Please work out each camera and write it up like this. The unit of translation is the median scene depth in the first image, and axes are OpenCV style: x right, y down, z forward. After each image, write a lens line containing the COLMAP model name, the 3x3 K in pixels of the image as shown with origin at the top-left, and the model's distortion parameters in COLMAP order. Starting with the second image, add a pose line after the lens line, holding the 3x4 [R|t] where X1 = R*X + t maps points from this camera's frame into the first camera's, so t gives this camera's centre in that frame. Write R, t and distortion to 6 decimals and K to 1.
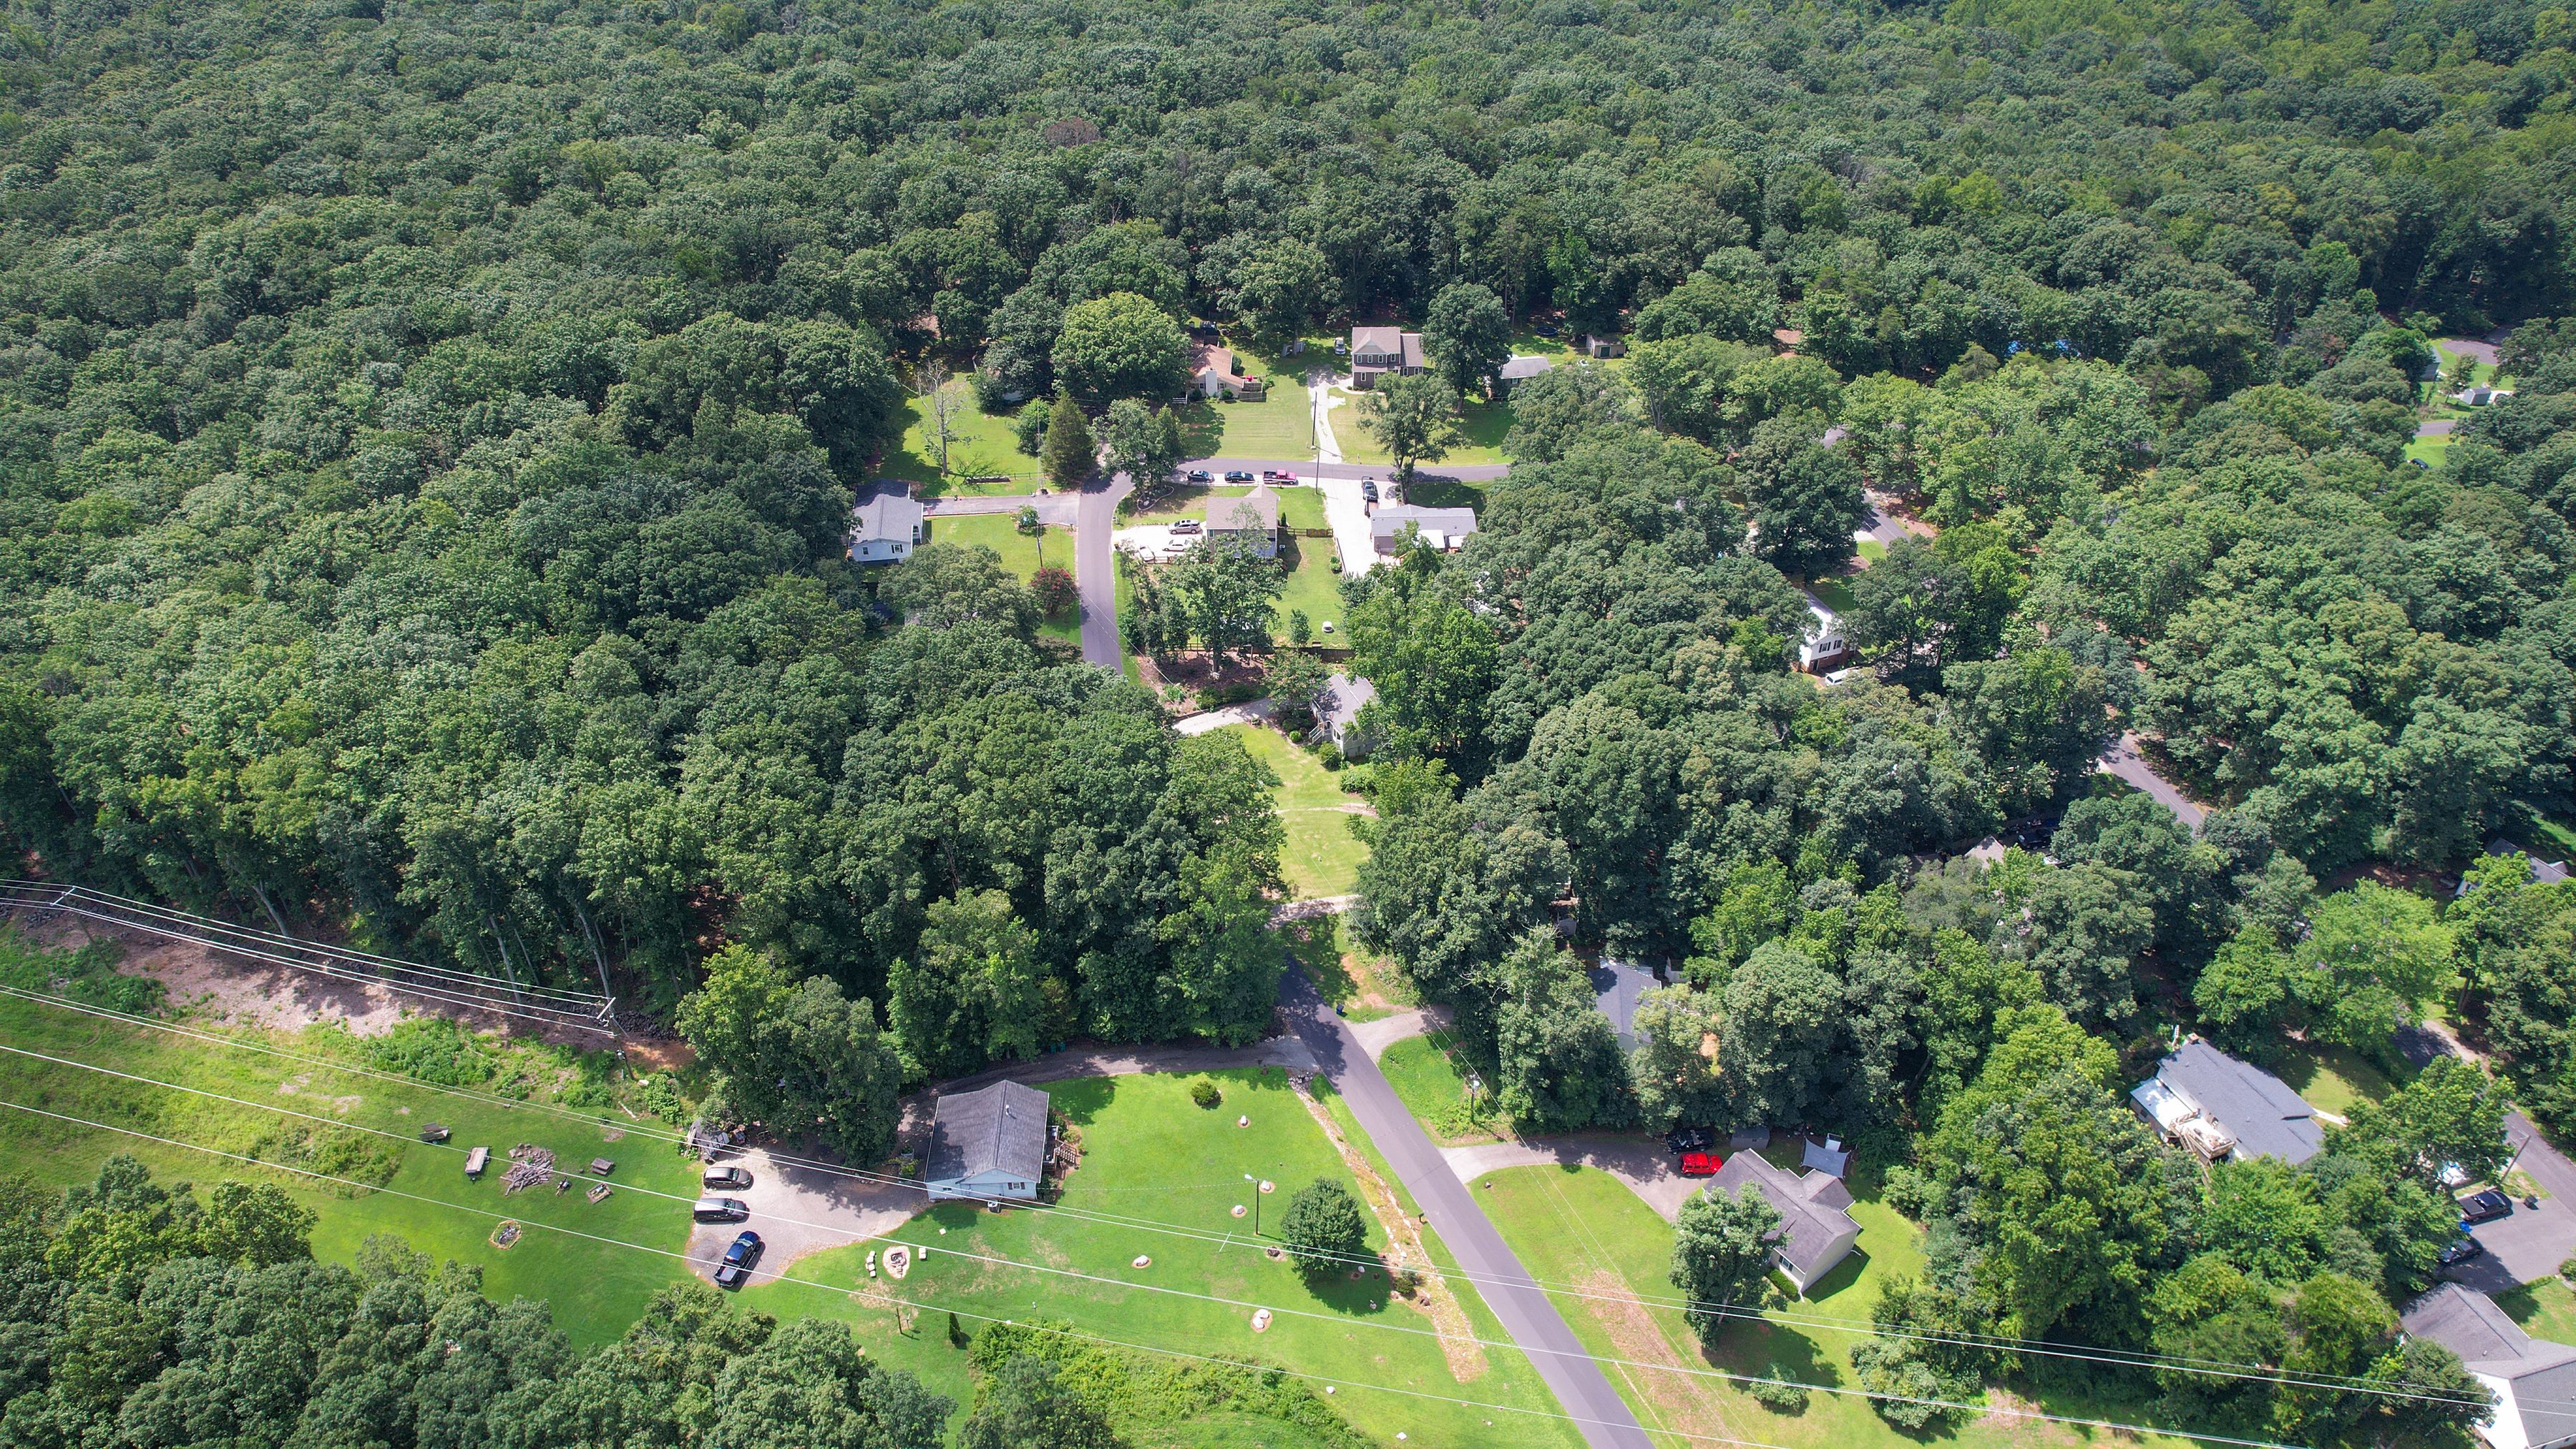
lens RADIAL K [[1638.3, 0, 1288.0], [0, 1638.3, 724.5], [0, 0, 1]] dist [-0.065719, 0.044915]
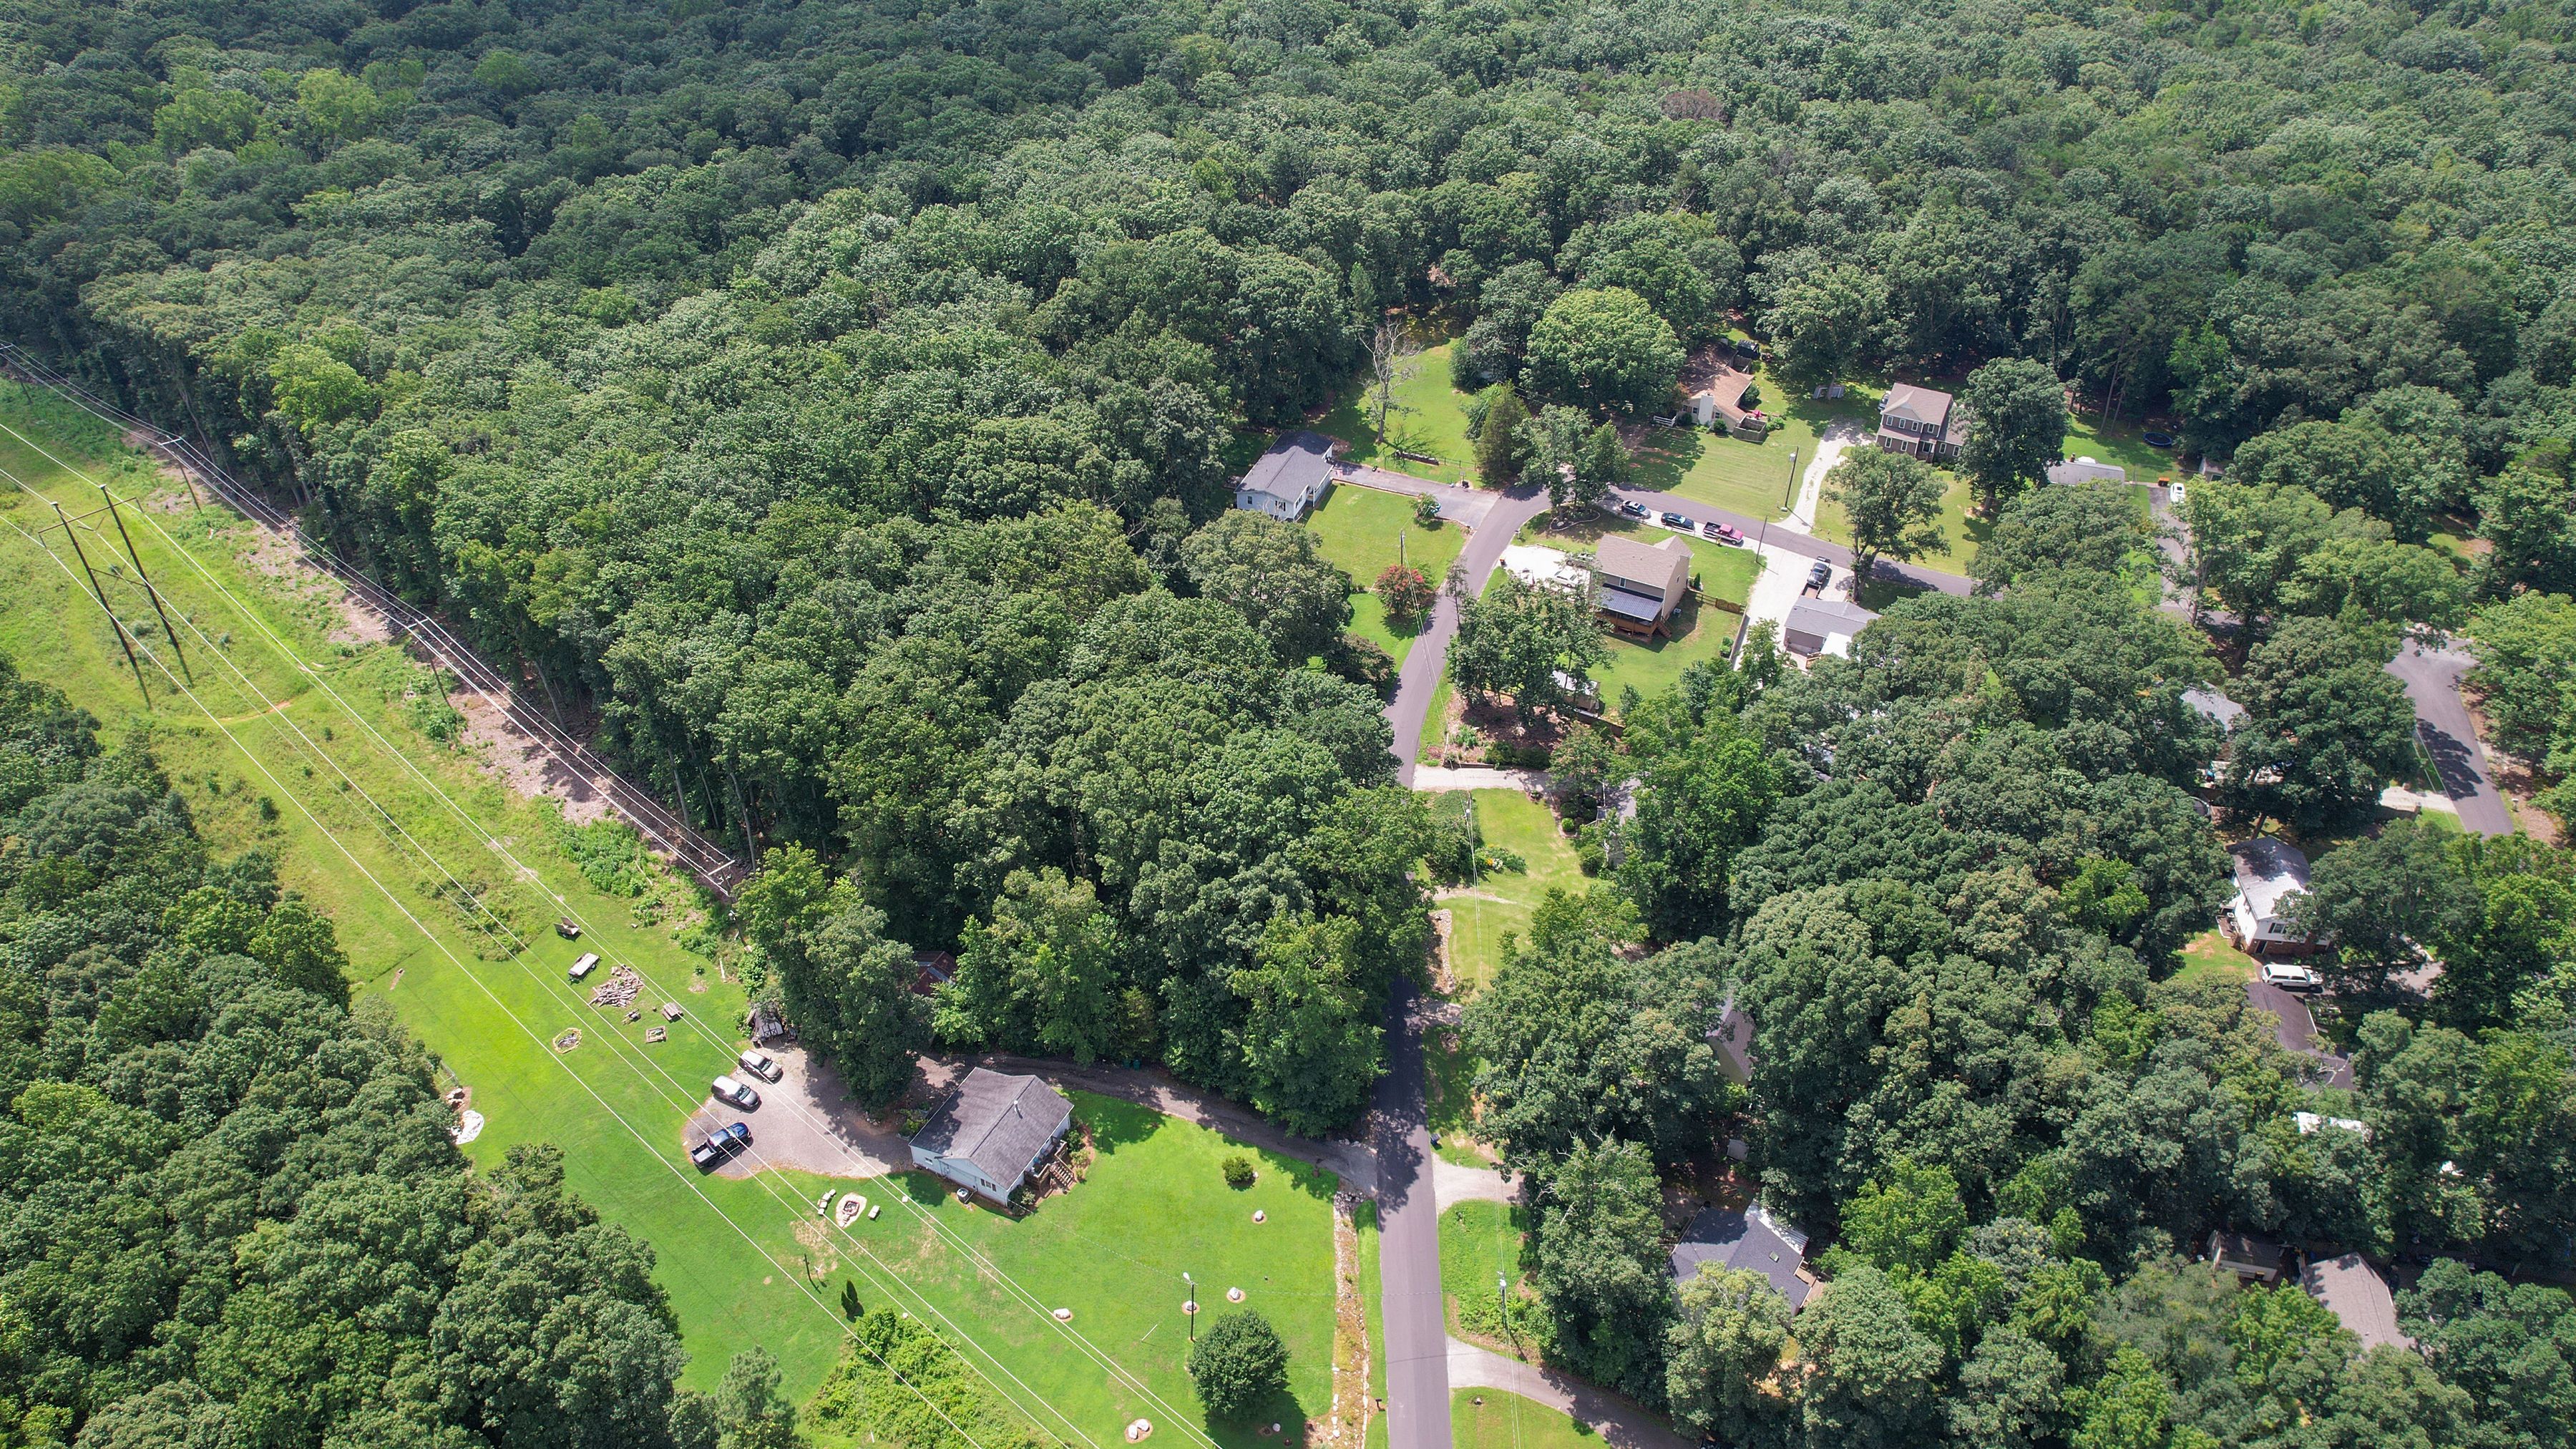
lens RADIAL K [[1725.4, 0, 1288.0], [0, 1725.4, 724.5], [0, 0, 1]] dist [-0.067117, 0.052104]
pose [[0.875439, 0.286812, -0.389033, 0.206633], [-0.281734, 0.956830, 0.071431, -0.064426], [0.392725, 0.047070, 0.918450, 0.098992]]
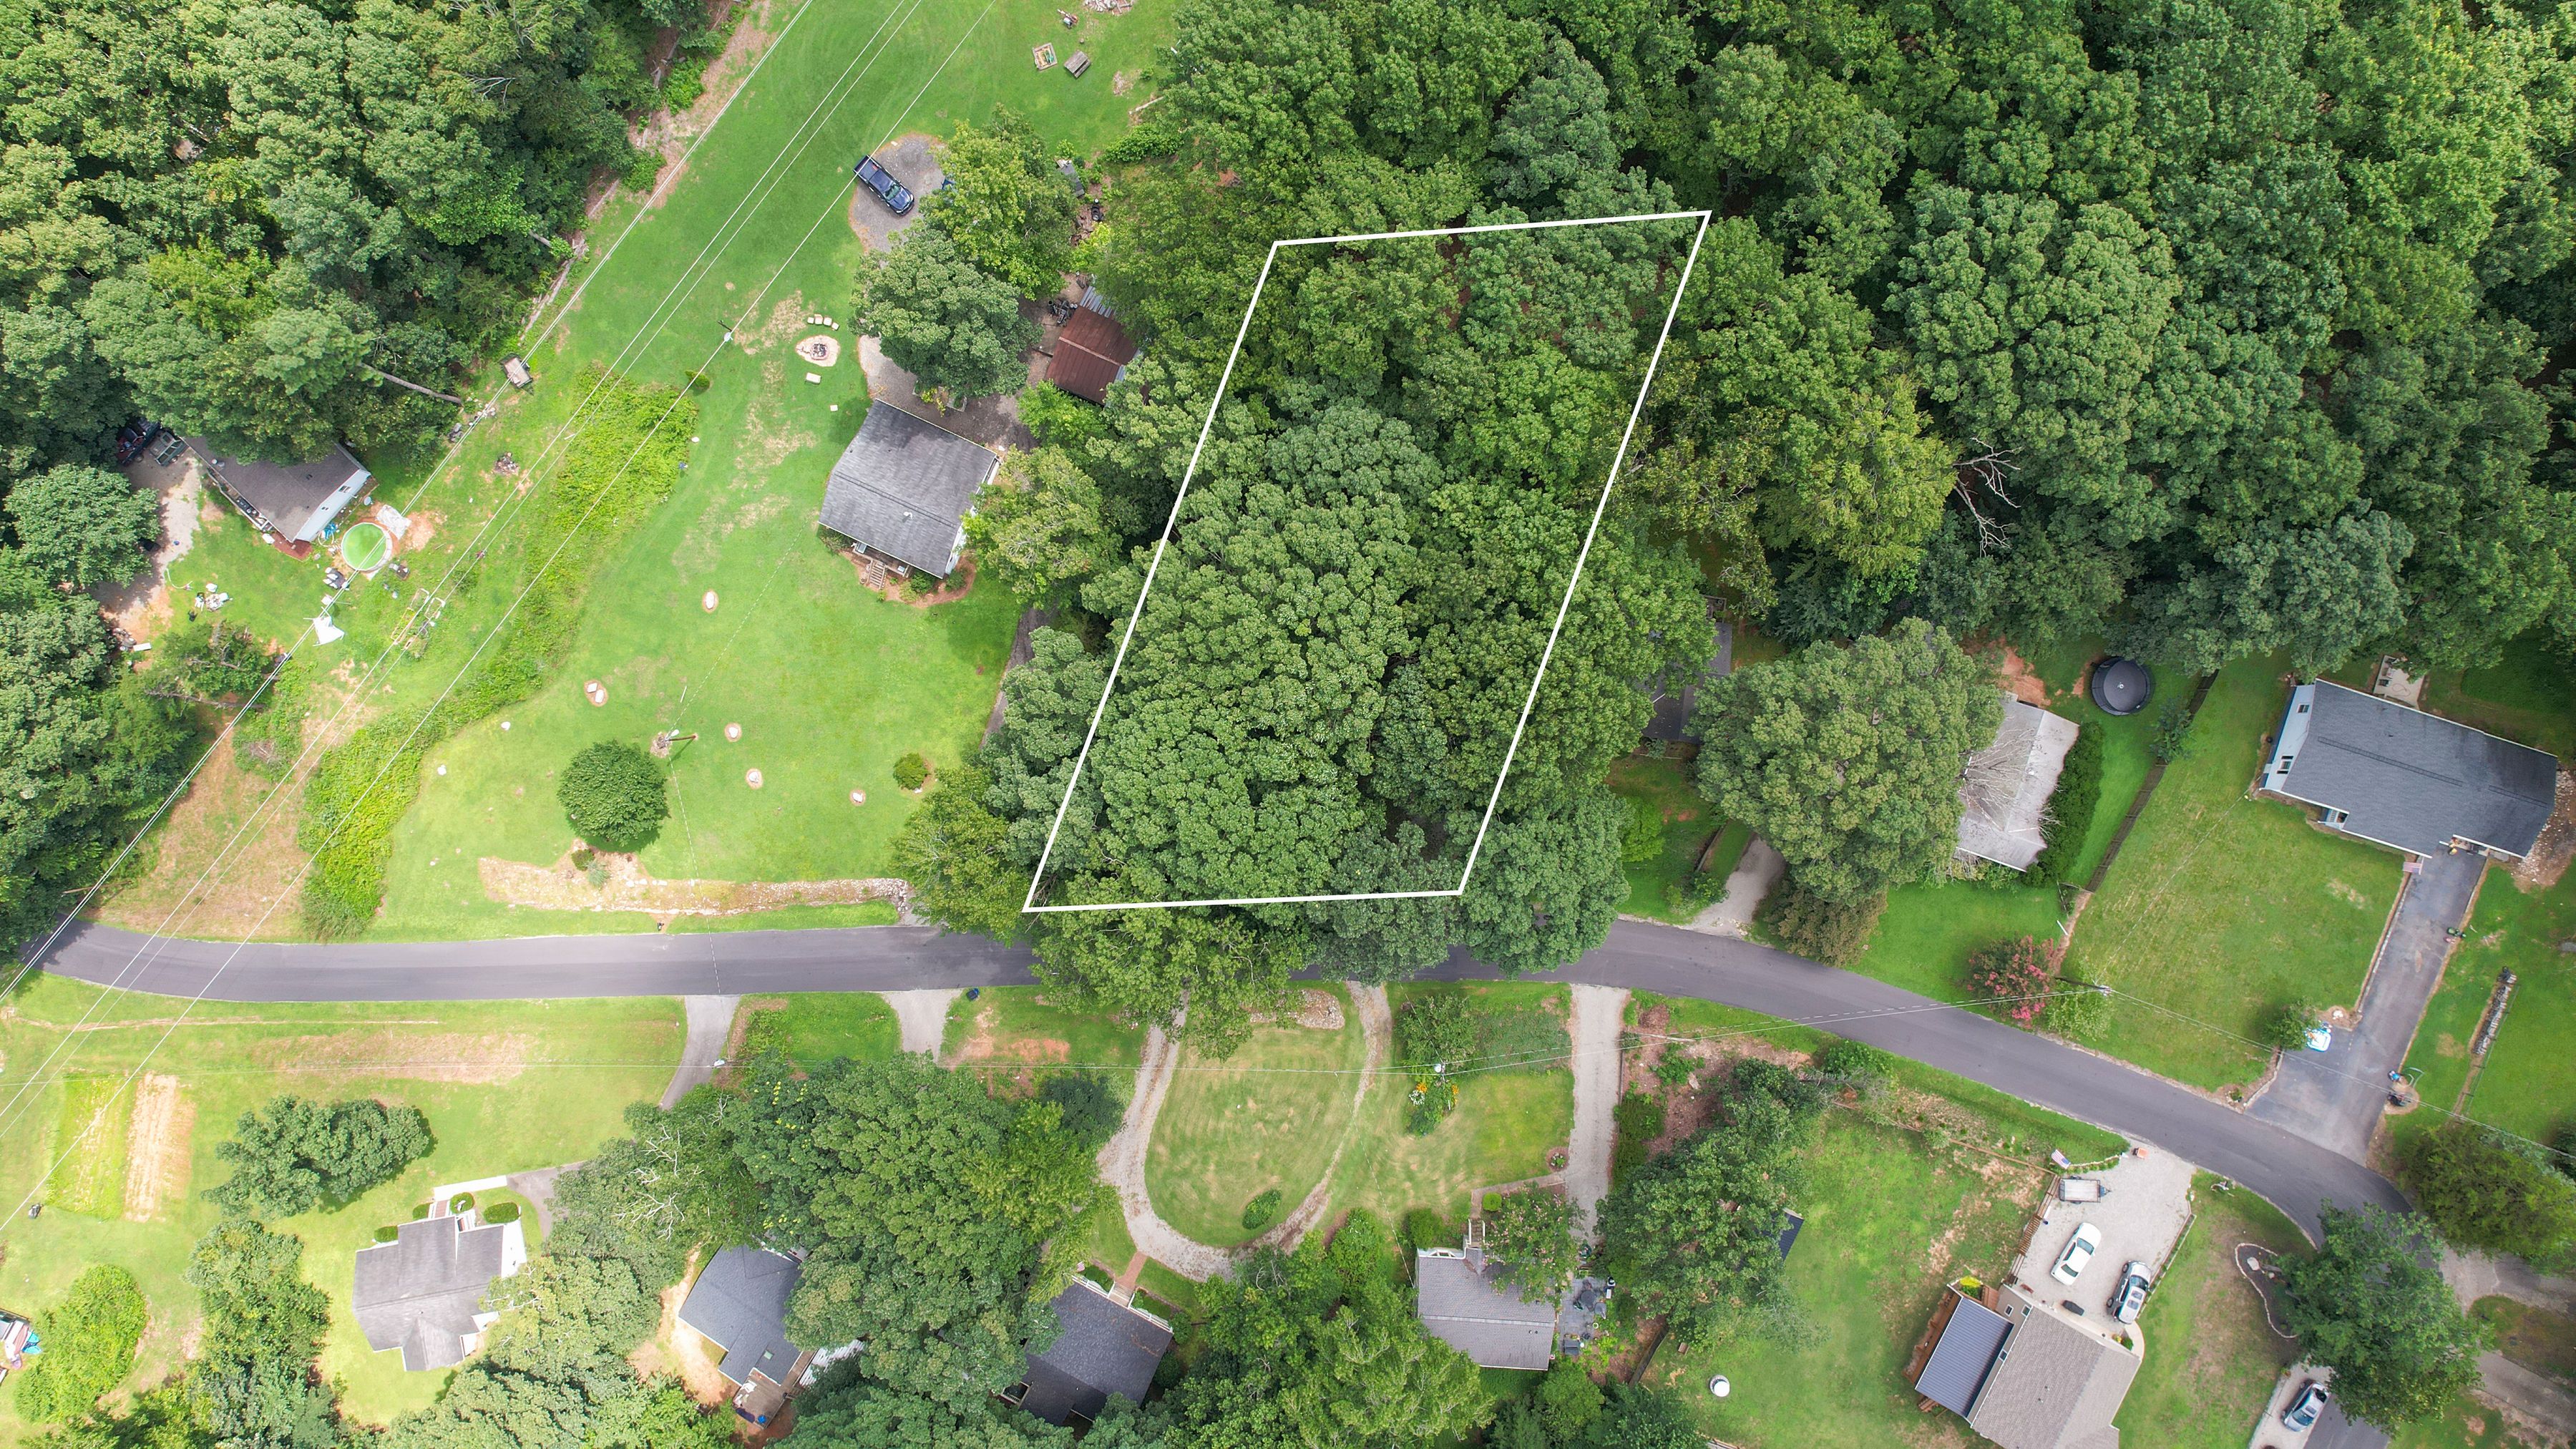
lens RADIAL K [[1622.6, 0, 1281.7], [0, 1622.6, 710.6], [0, 0, 1]] dist [-0.084282, 0.076616]
pose [[-0.449487, 0.893219, -0.011032, -0.113916], [-0.520929, -0.252071, 0.815533, -0.384196], [0.725668, 0.372318, 0.578606, 0.505768]]
